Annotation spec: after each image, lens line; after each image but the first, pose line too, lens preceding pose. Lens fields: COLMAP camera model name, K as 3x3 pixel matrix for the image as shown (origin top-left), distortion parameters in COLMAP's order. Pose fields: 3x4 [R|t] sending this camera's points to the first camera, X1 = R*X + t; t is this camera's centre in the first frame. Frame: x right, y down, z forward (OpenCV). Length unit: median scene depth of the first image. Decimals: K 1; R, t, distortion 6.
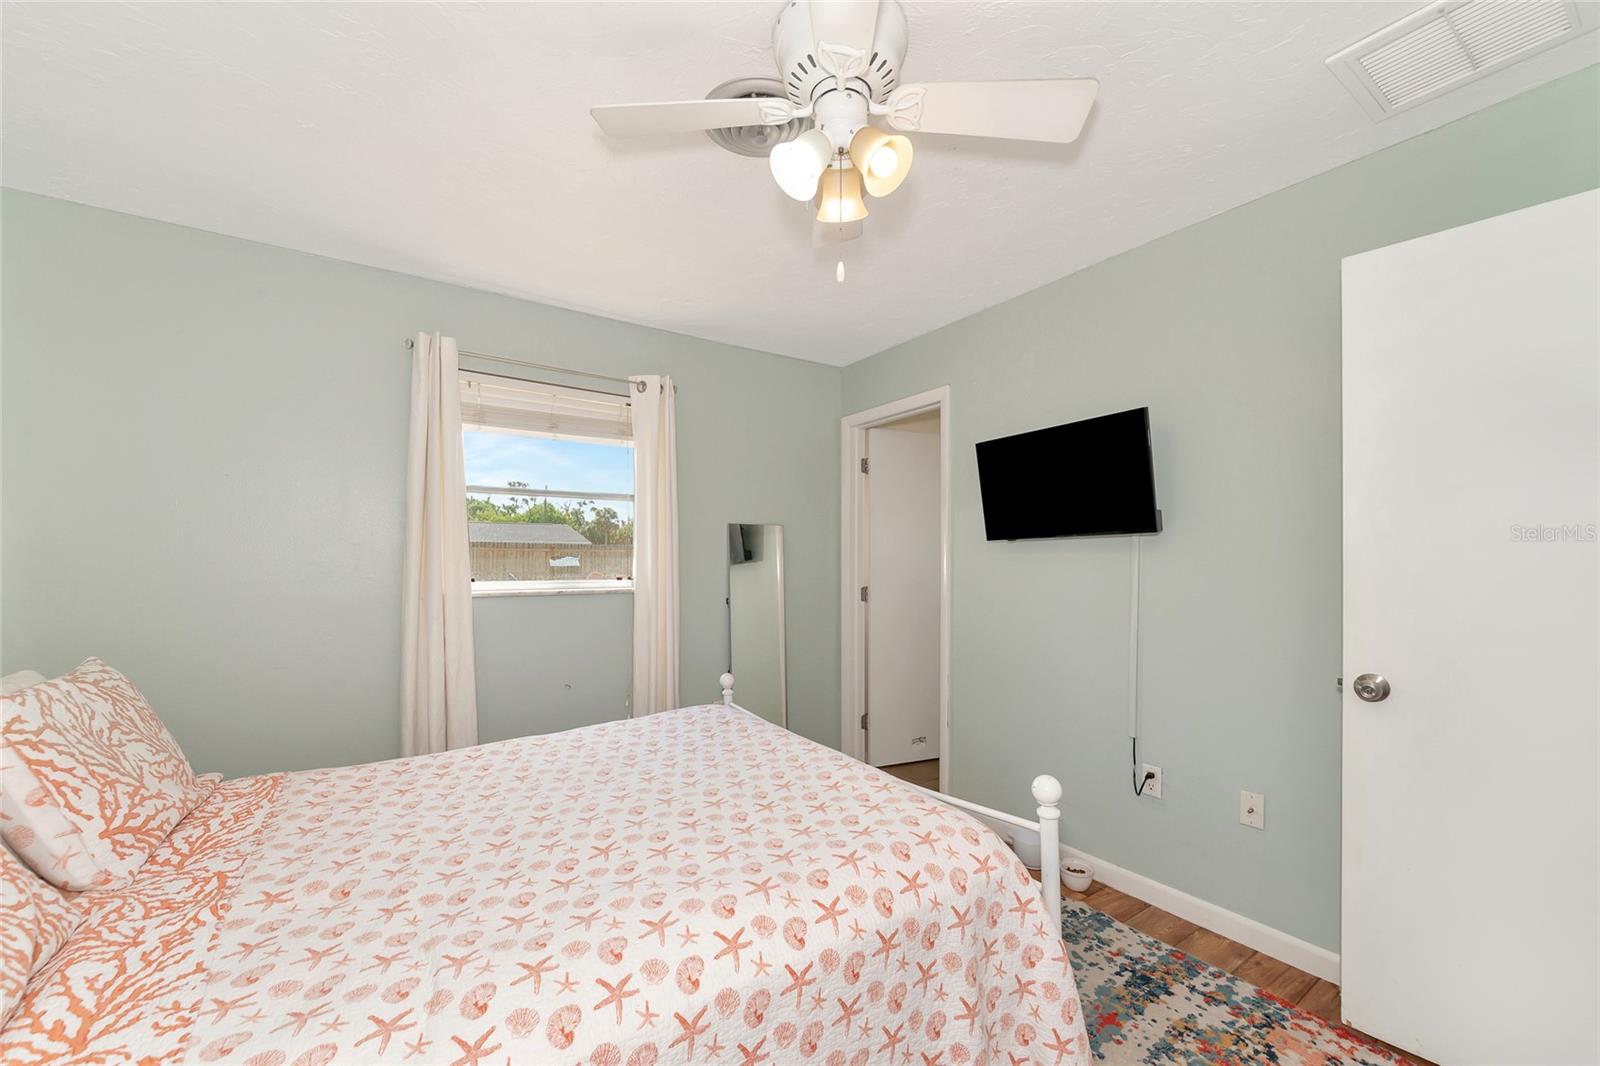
lens RADIAL K [[636.4, 0, 805.7], [0, 636.4, 543.9], [0, 0, 1]] dist [-0.009089, 0.002204]
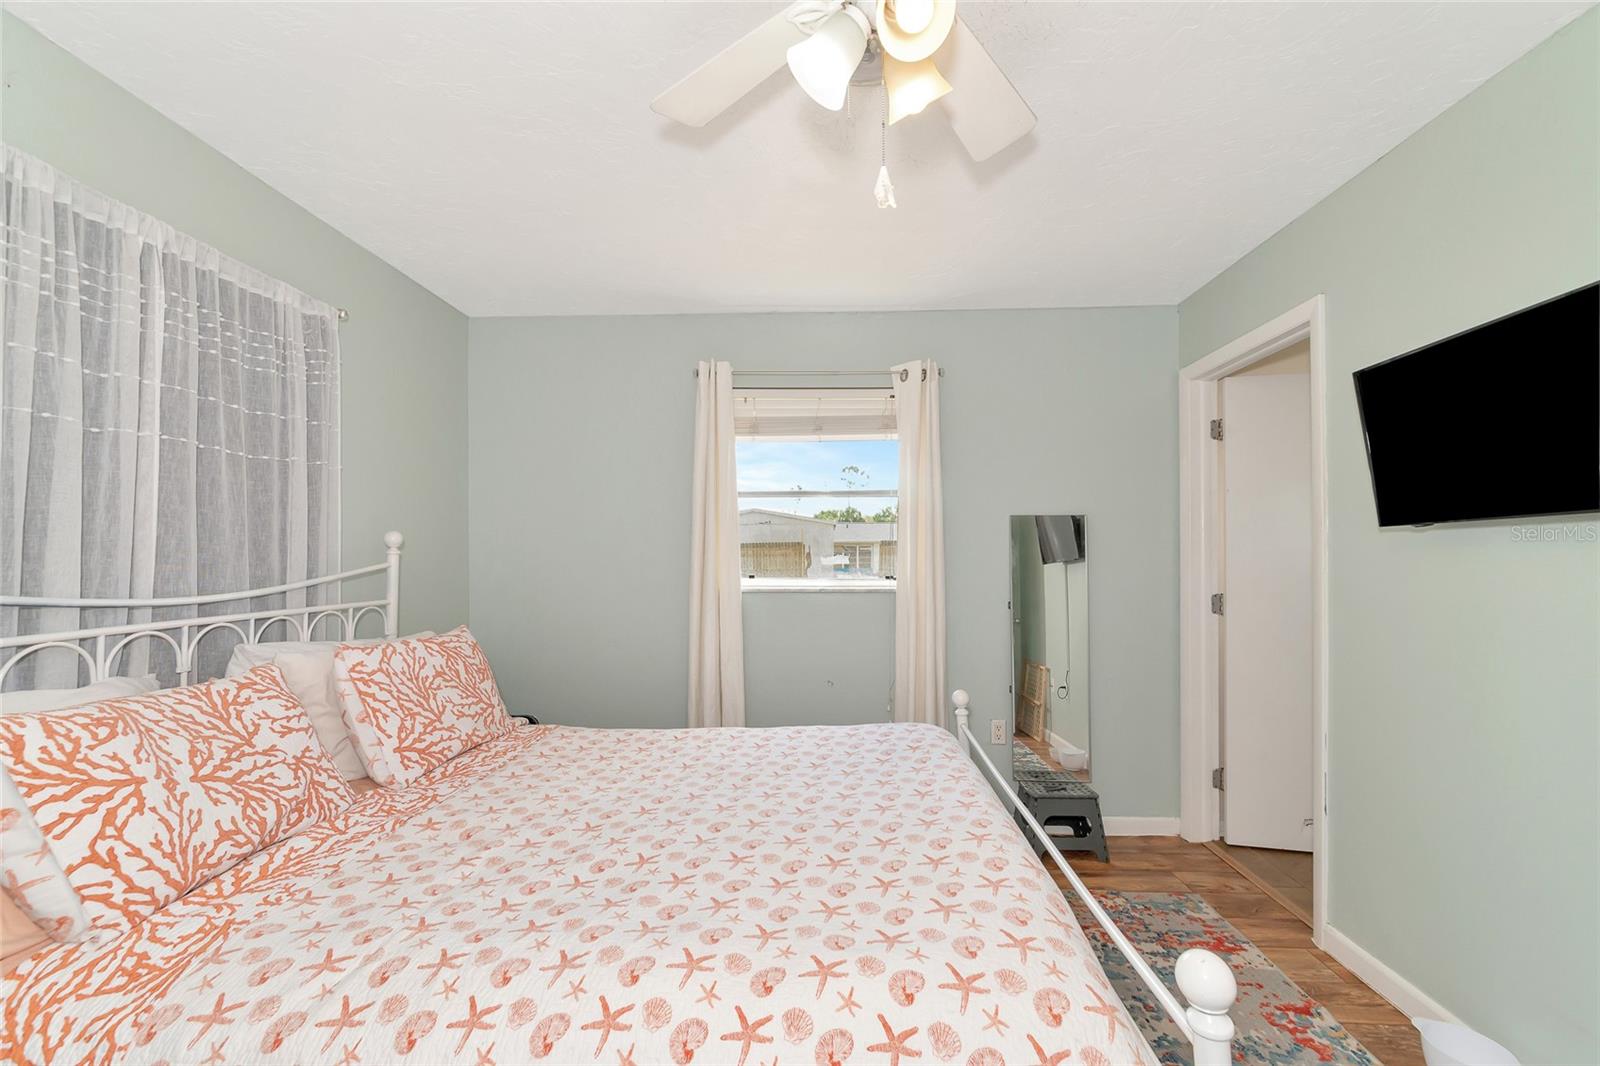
lens RADIAL K [[636.4, 0, 799.5], [0, 636.4, 531.9], [0, 0, 1]] dist [-0.009089, 0.002204]
pose [[0.794584, -0.024983, -0.606640, 0.410176], [0.016682, 0.999674, -0.019318, 0.005085], [0.606925, 0.005230, 0.794742, 0.327231]]
